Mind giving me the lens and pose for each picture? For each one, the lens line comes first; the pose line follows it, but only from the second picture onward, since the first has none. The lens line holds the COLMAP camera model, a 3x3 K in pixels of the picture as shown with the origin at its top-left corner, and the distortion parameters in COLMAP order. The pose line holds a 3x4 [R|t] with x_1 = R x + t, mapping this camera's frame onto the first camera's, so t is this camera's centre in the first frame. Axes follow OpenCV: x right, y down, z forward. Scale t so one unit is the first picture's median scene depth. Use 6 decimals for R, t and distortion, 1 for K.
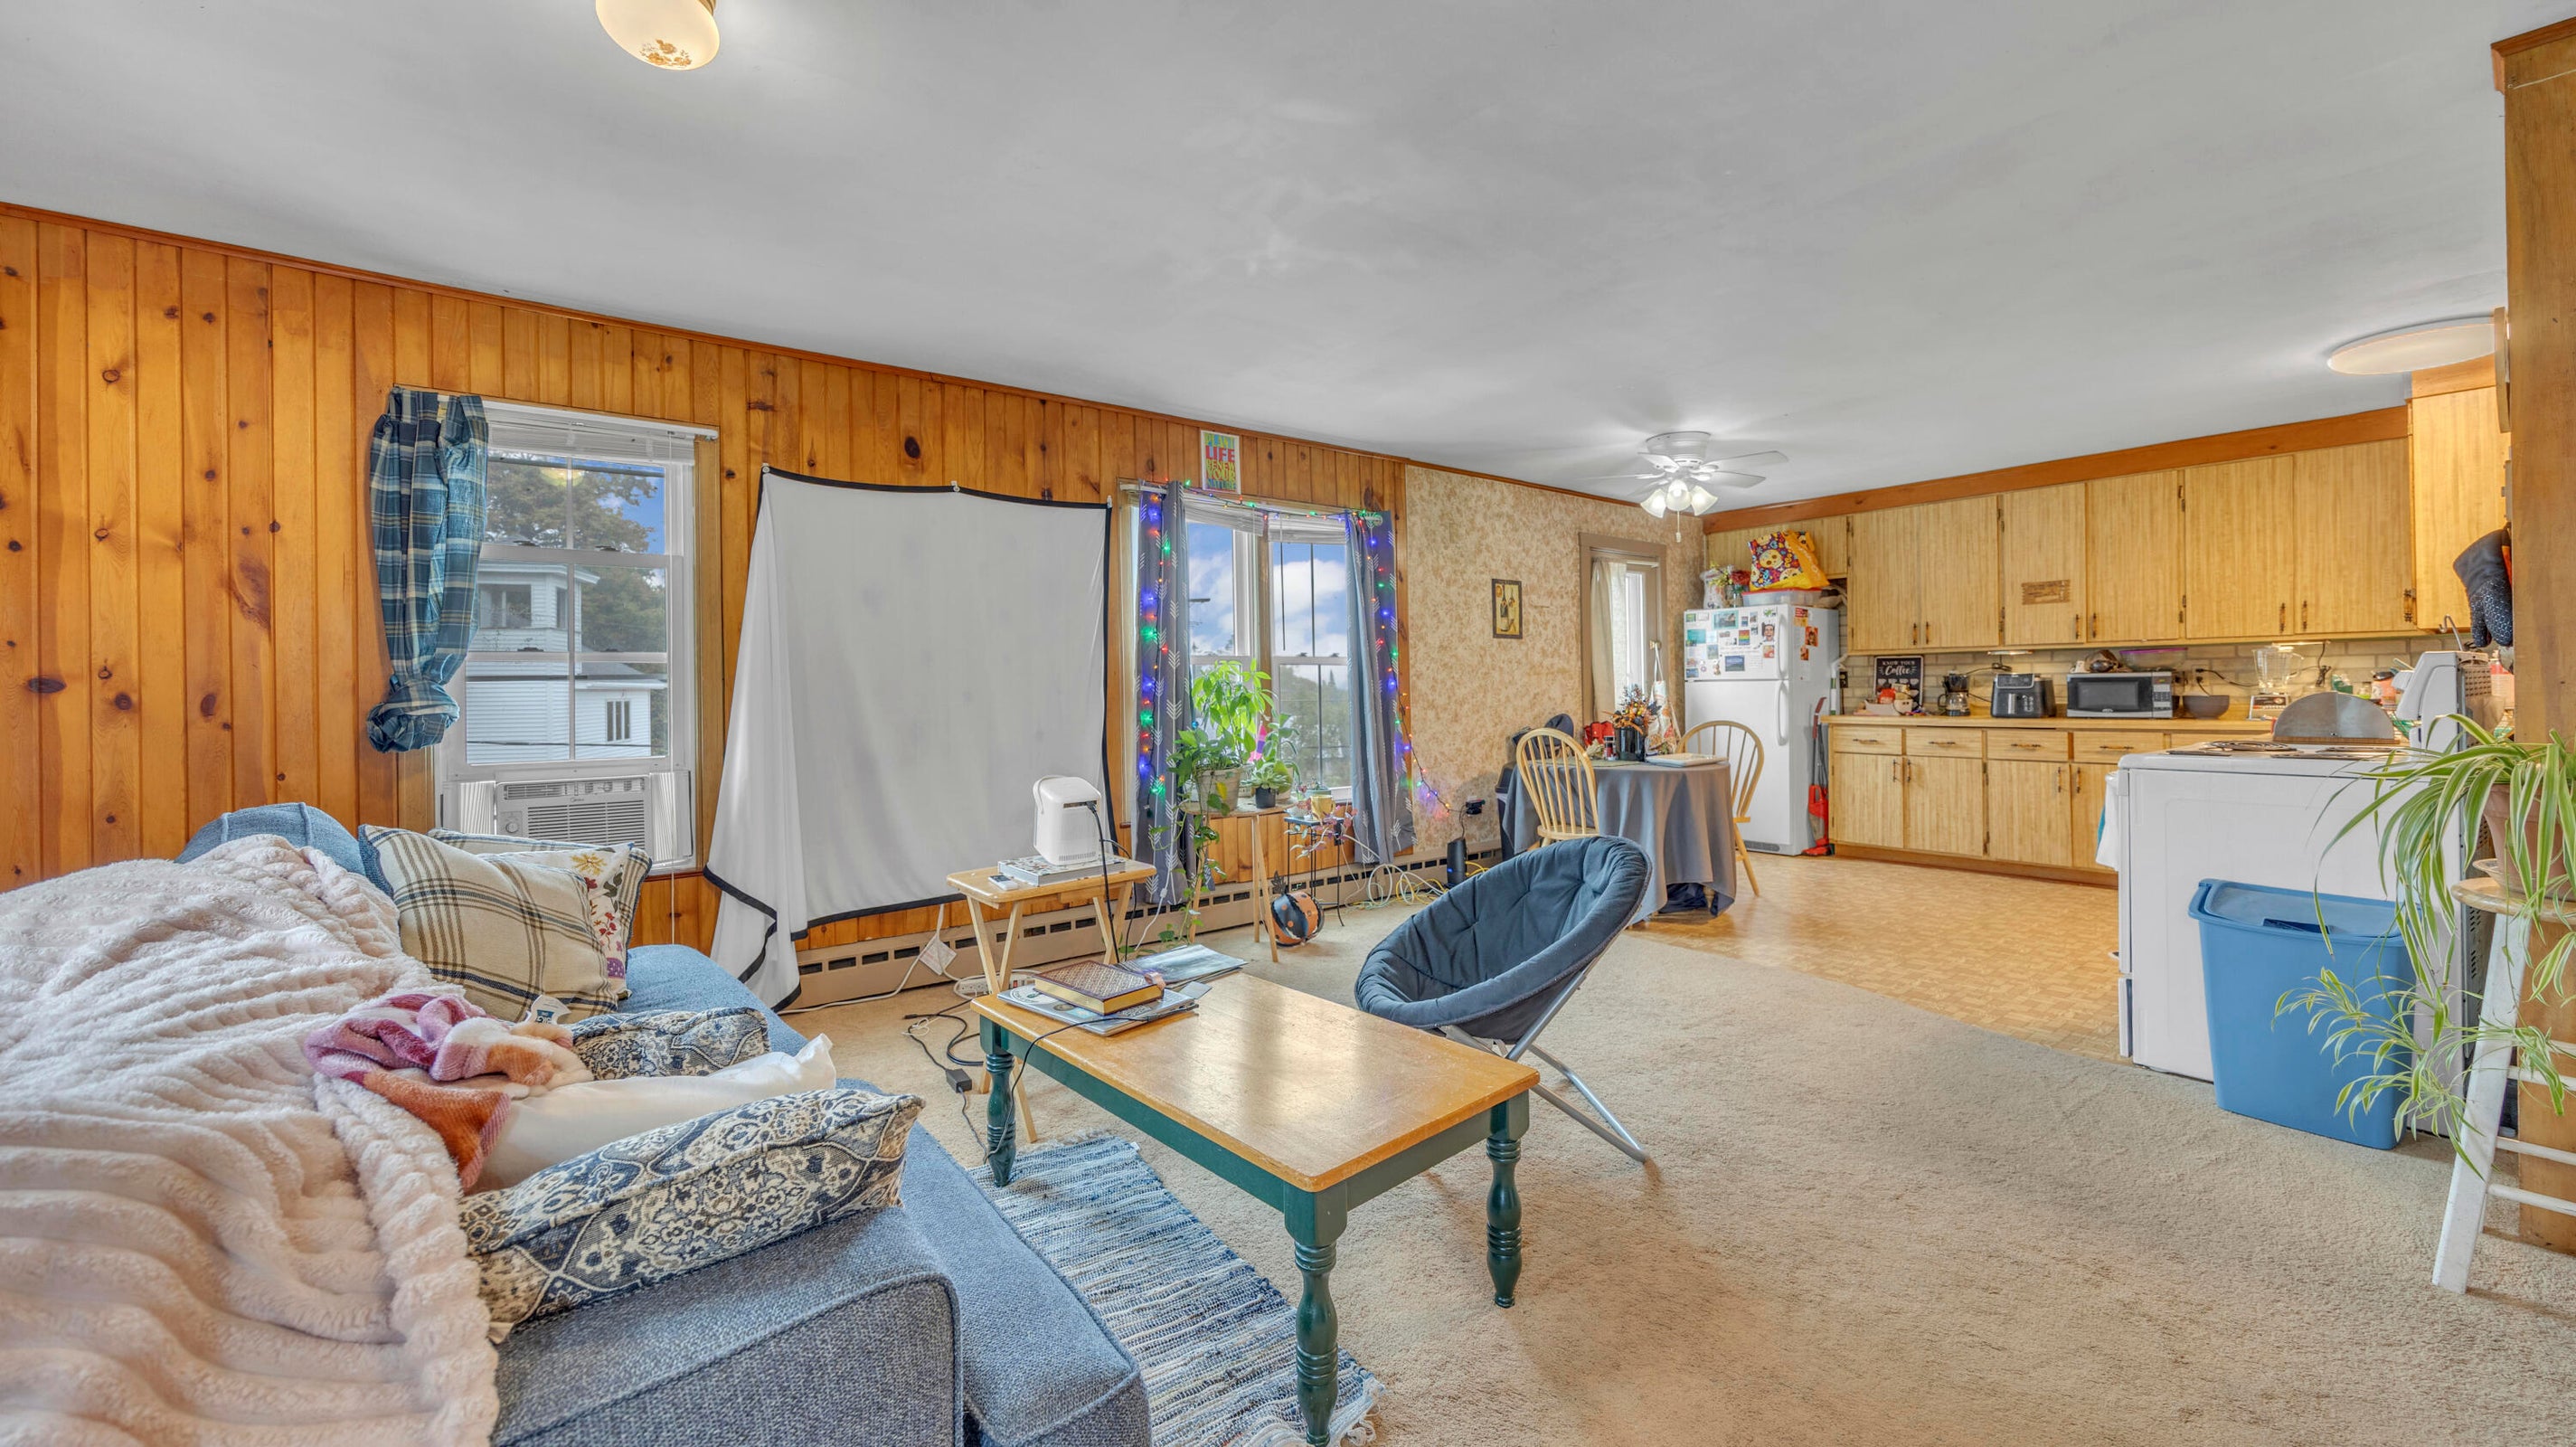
lens RADIAL K [[992.2, 0, 1282.0], [0, 992.2, 698.1], [0, 0, 1]] dist [-0.001980, 0.000272]
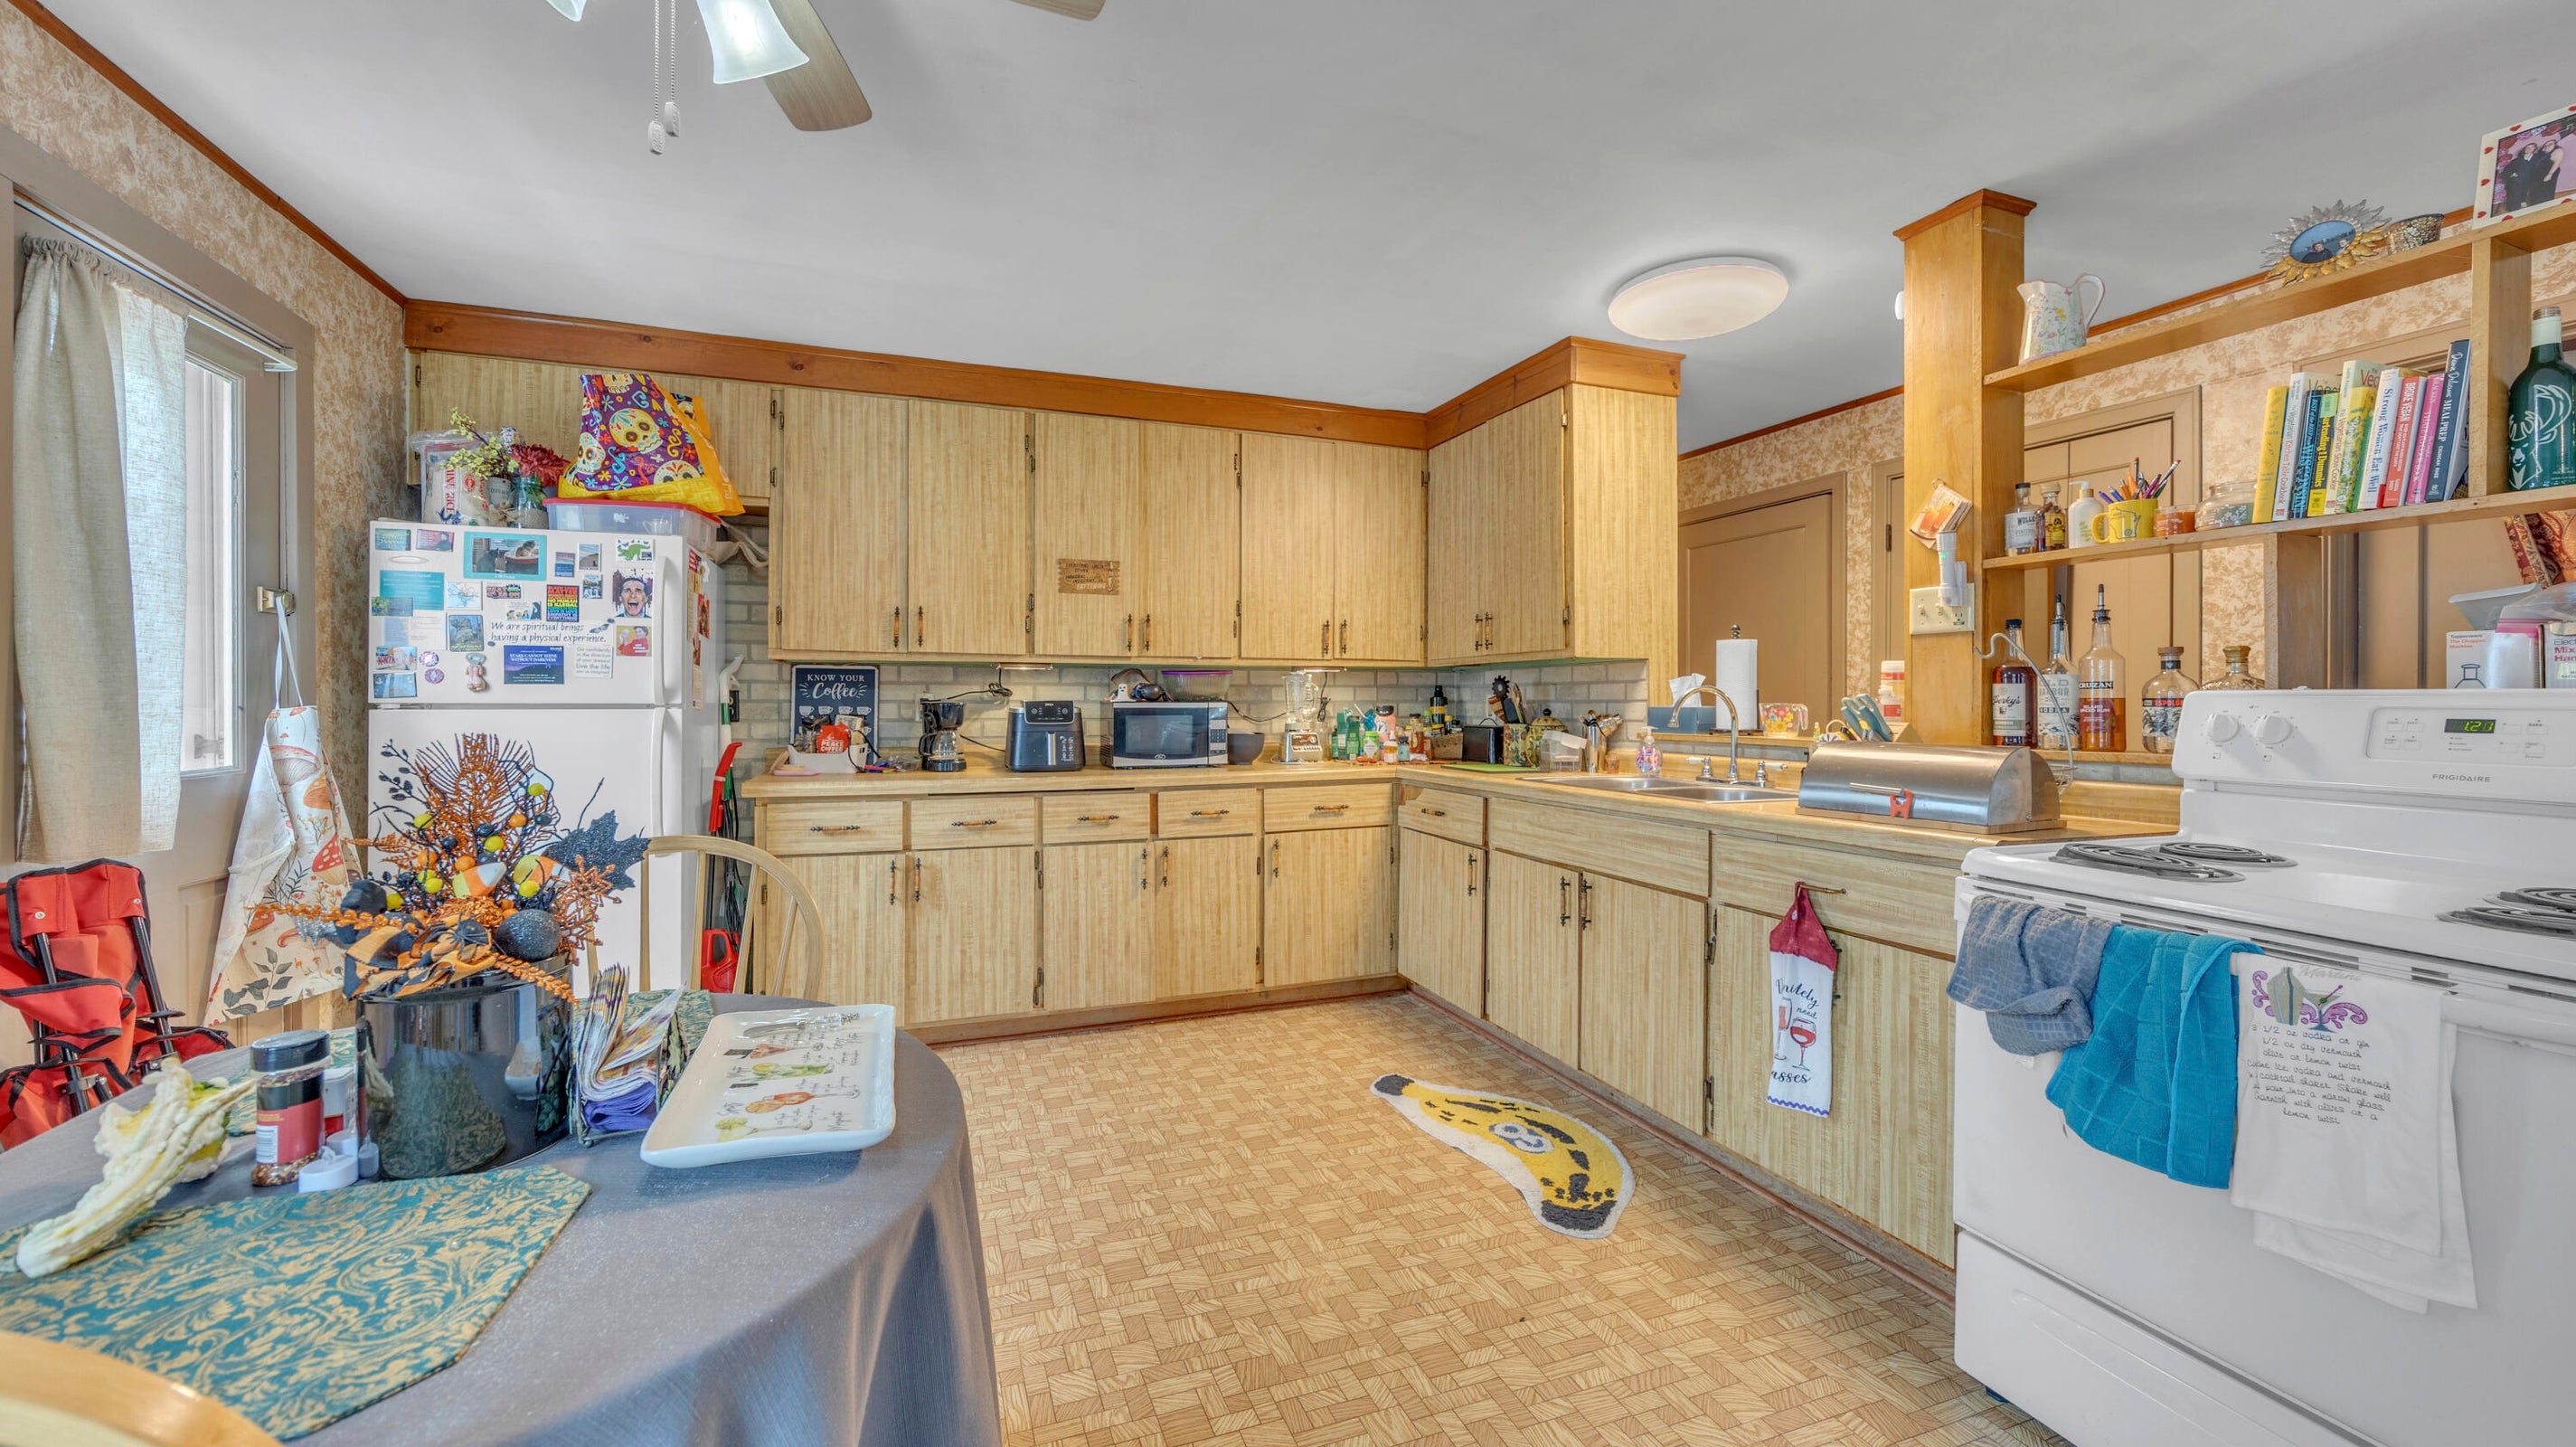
lens RADIAL K [[992.2, 0, 1278.5], [0, 992.2, 694.0], [0, 0, 1]] dist [-0.001980, 0.000272]
pose [[0.304820, 0.019171, 0.952217, 0.214497], [0.004117, 0.999762, -0.021446, -0.017250], [-0.952401, 0.010458, 0.304668, 0.774876]]
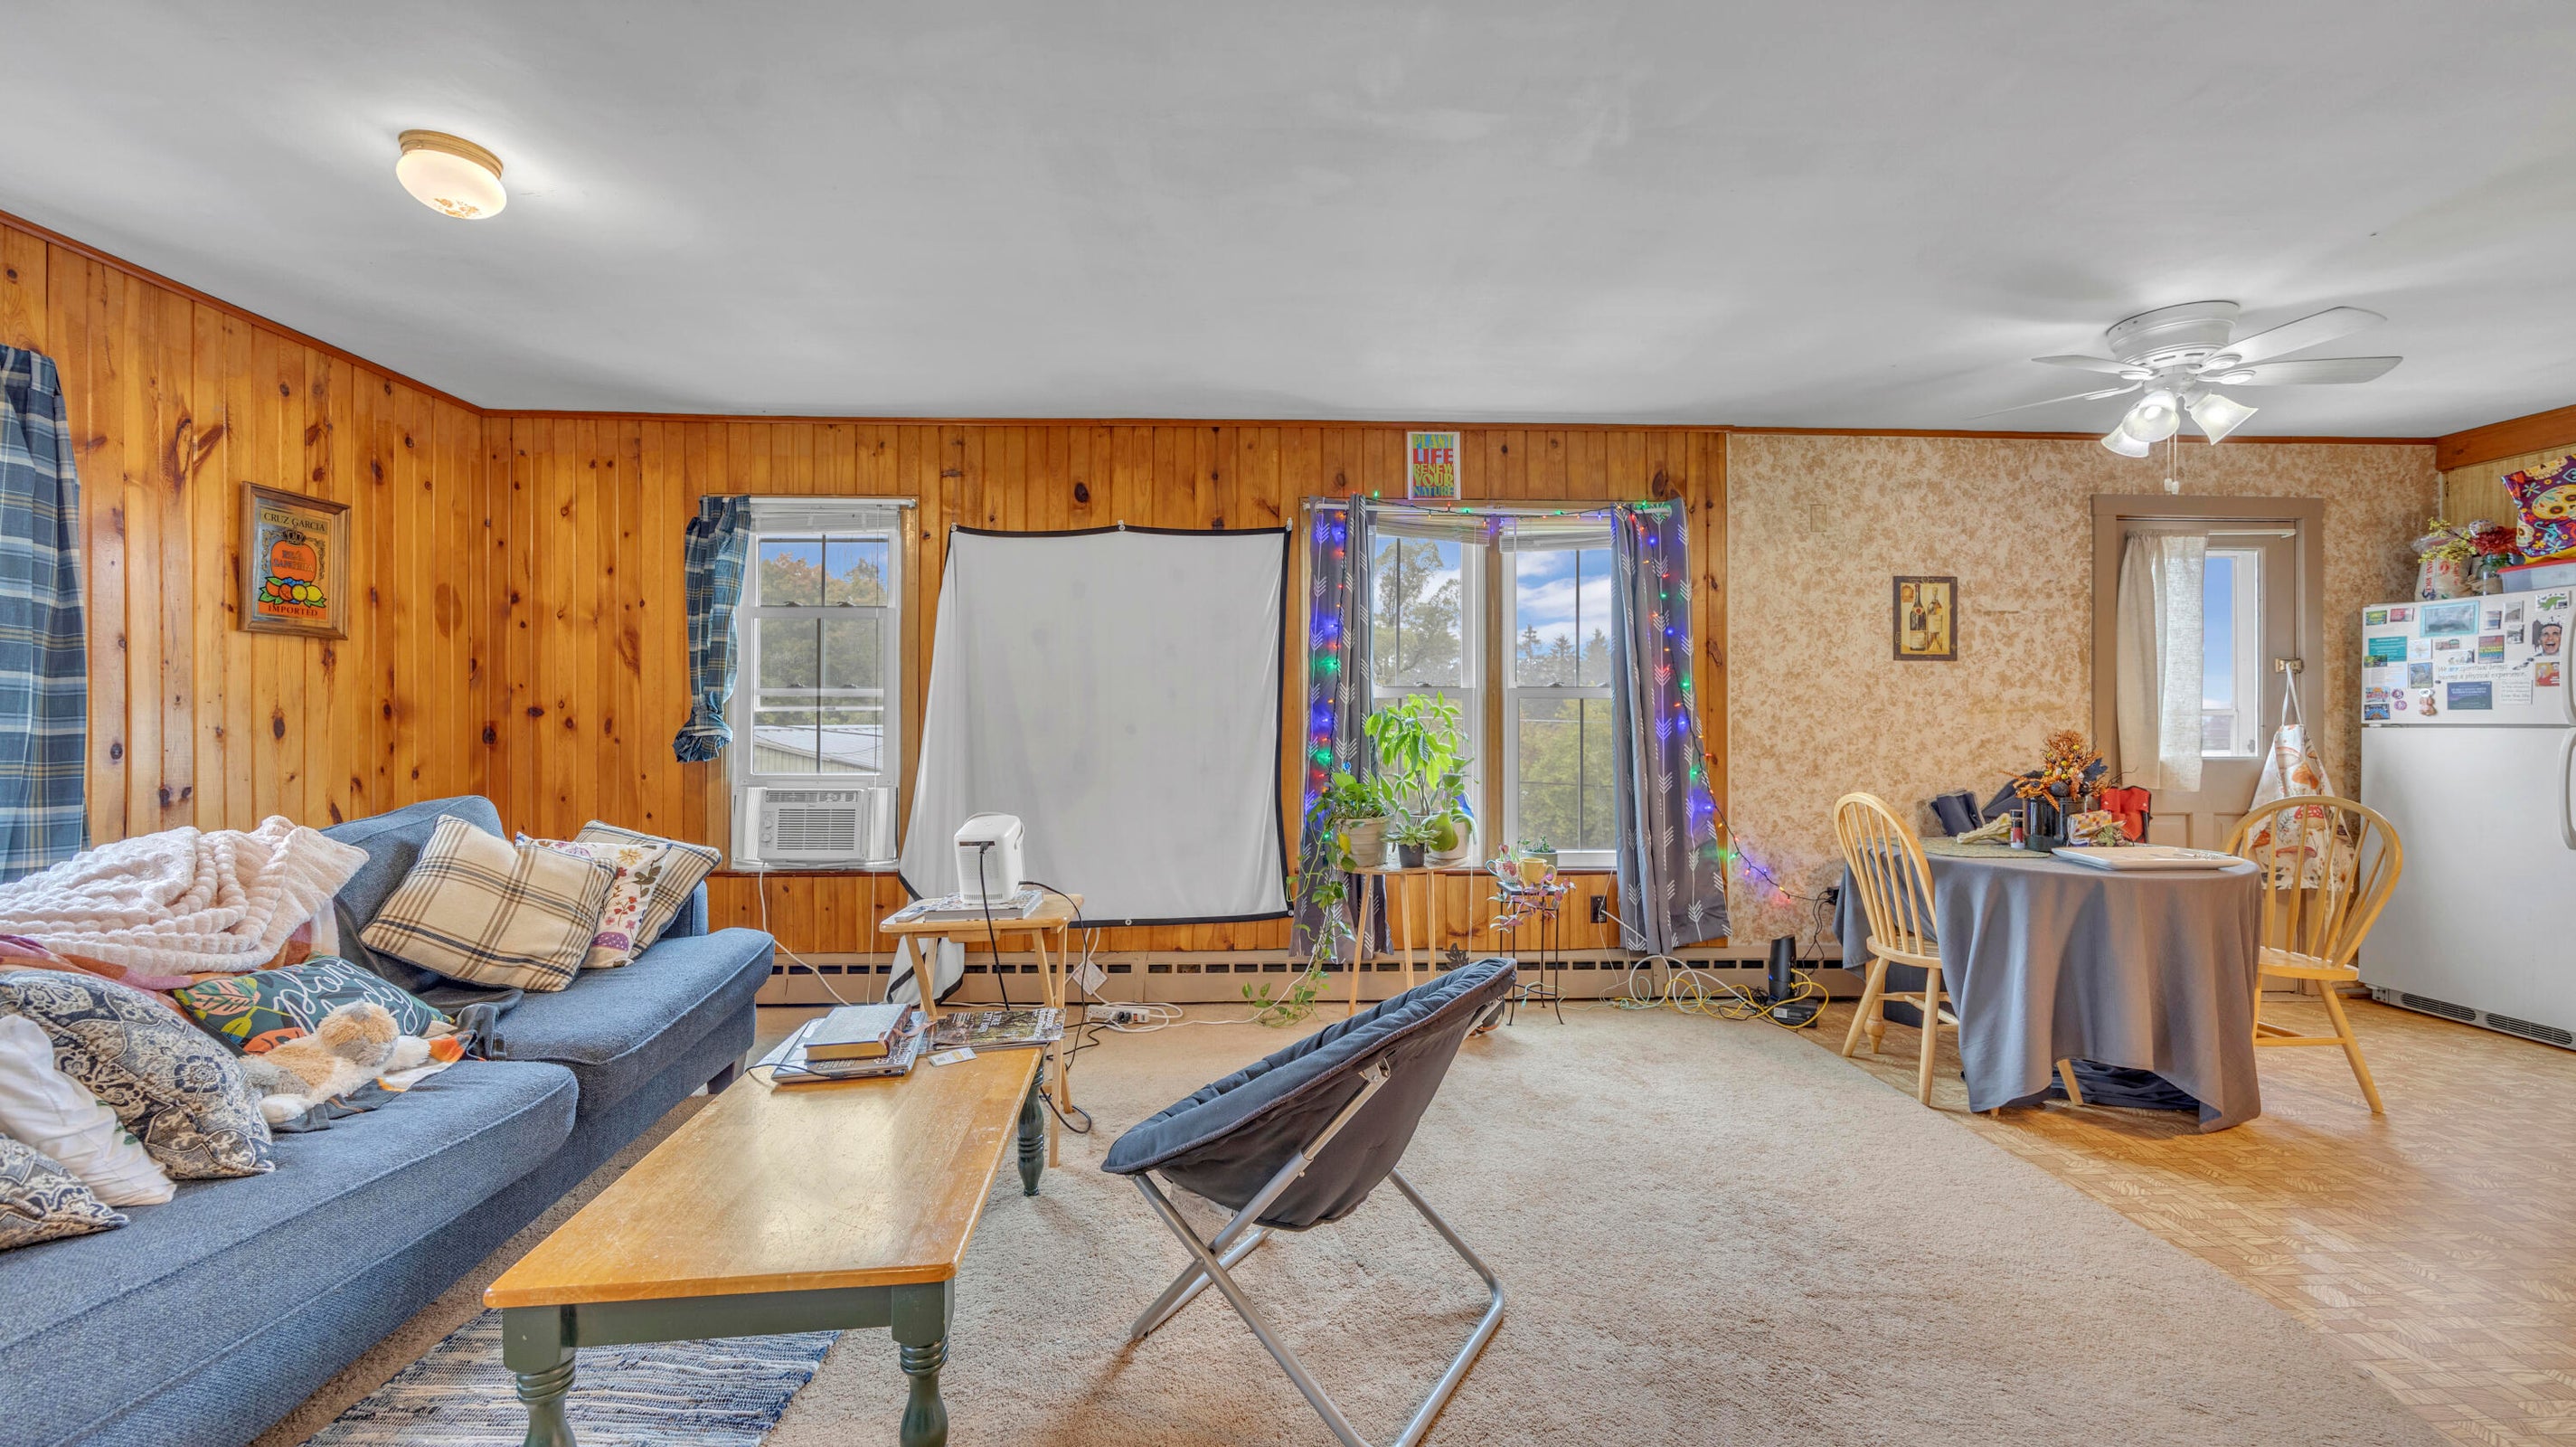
lens RADIAL K [[992.2, 0, 1278.7], [0, 992.2, 729.4], [0, 0, 1]] dist [-0.001980, 0.000272]
pose [[0.811951, 0.019884, -0.583387, 0.313312], [-0.019100, 0.999789, 0.007494, -0.009557], [0.583414, 0.005058, 0.812159, 0.198948]]
